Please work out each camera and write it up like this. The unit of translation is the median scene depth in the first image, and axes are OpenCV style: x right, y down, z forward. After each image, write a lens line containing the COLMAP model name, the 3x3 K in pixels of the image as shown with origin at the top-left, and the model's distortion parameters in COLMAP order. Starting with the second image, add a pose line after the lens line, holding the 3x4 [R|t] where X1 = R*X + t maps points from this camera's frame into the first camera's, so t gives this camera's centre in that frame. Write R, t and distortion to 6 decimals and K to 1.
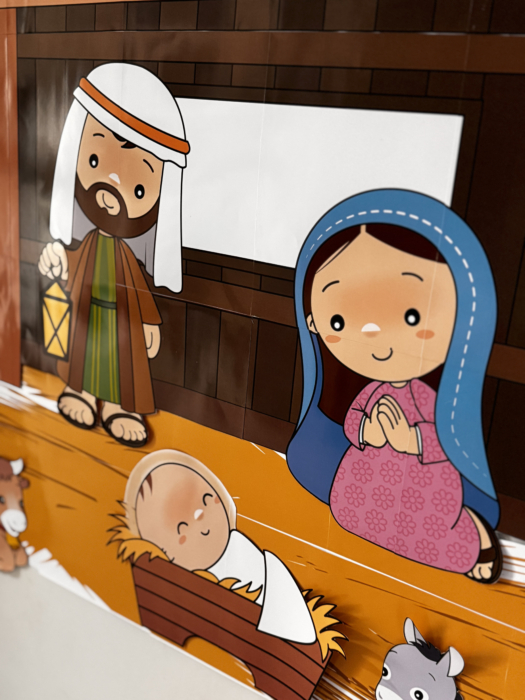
lens RADIAL K [[756.3, 0, 262.8], [0, 756.3, 351.7], [0, 0, 1]] dist [0.182834, -0.430627]
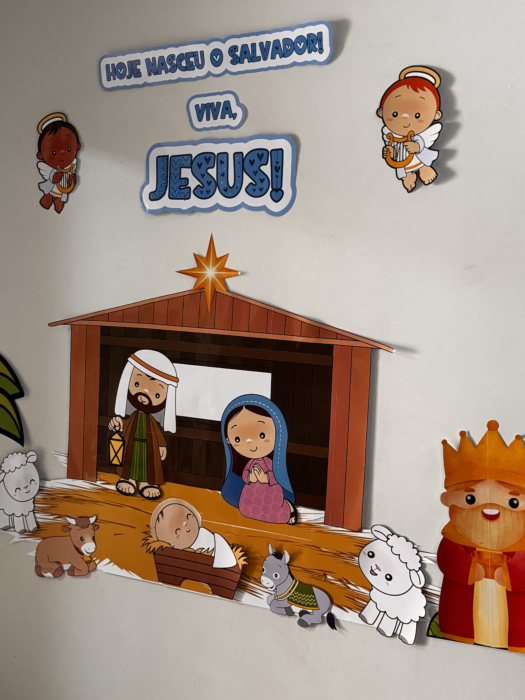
lens RADIAL K [[751.3, 0, 262.5], [0, 751.3, 350.0], [0, 0, 1]] dist [0.171505, -0.361766]
pose [[0.984444, -0.049451, 0.168596, -0.230450], [0.079057, 0.981619, -0.173704, 0.111894], [-0.156908, 0.184331, 0.970259, -1.559056]]
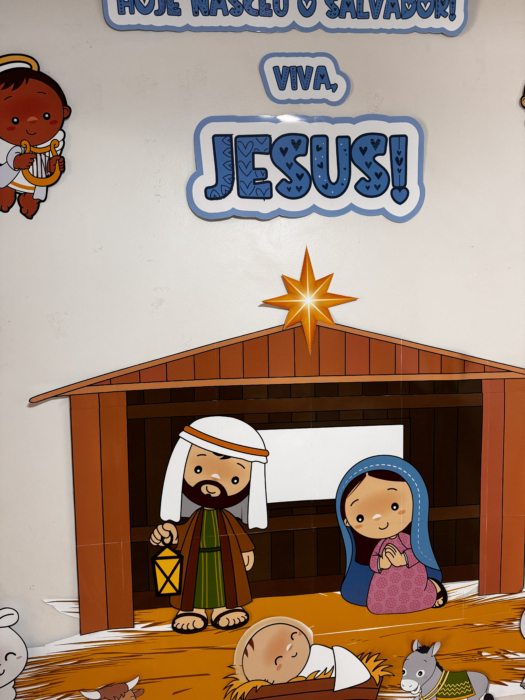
lens RADIAL K [[488.2, 0, 262.5], [0, 488.2, 350.0], [0, 0, 1]] dist [0.015279, -0.025630]
pose [[0.740537, -0.131953, 0.658934, -0.819455], [0.258686, 0.960948, -0.098289, -0.369999], [-0.620232, 0.243243, 0.745752, 0.017899]]
